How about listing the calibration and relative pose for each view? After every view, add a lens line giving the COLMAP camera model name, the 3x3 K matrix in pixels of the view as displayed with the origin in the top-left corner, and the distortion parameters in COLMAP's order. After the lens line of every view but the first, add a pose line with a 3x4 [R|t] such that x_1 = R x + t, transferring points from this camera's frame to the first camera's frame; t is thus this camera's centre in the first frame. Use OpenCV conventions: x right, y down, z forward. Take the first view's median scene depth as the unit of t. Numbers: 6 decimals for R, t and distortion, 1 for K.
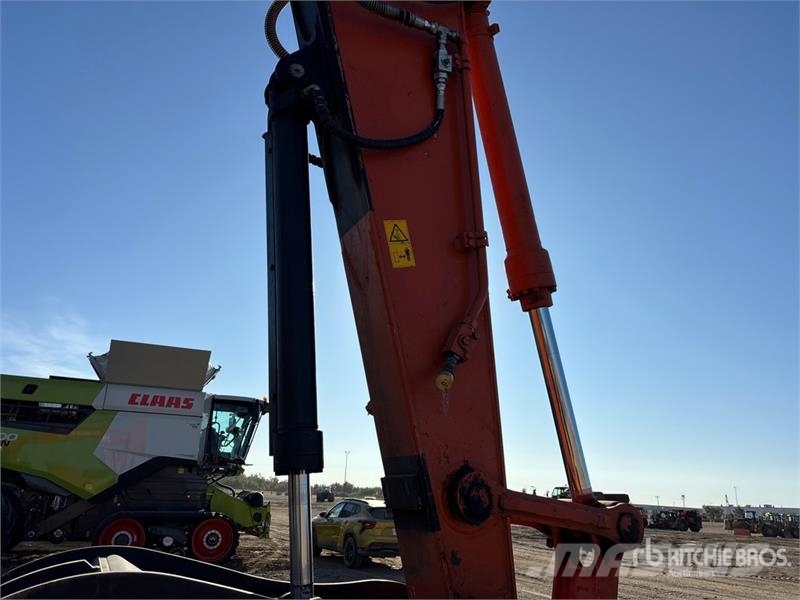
lens RADIAL K [[612.5, 0, 396.2], [0, 612.5, 297.2], [0, 0, 1]] dist [0.055704, -0.061618]
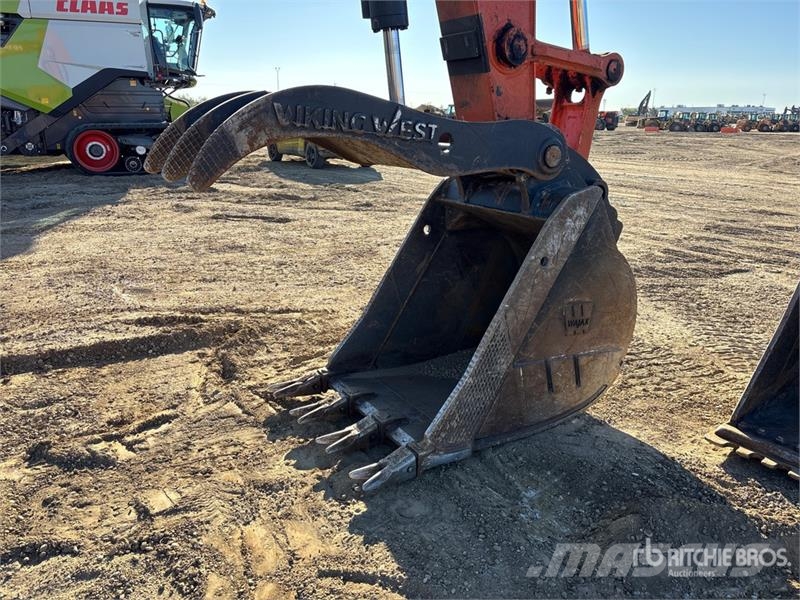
lens RADIAL K [[612.5, 0, 396.2], [0, 612.5, 297.2], [0, 0, 1]] dist [0.055704, -0.061618]
pose [[0.993890, -0.066554, 0.088050, -0.039720], [0.004665, 0.822370, 0.568934, 0.000273], [-0.110274, -0.565047, 0.817656, -0.054418]]
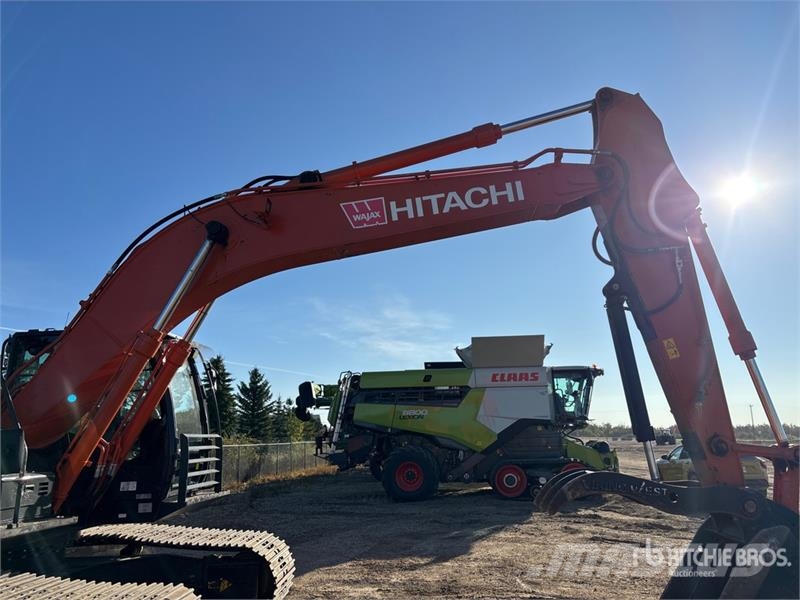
lens RADIAL K [[612.5, 0, 396.2], [0, 612.5, 297.2], [0, 0, 1]] dist [0.055704, -0.061618]
pose [[0.870888, -0.162833, -0.463724, 0.034175], [0.198728, 0.979618, 0.029233, -0.087169], [0.449513, -0.117614, 0.885497, -0.252528]]
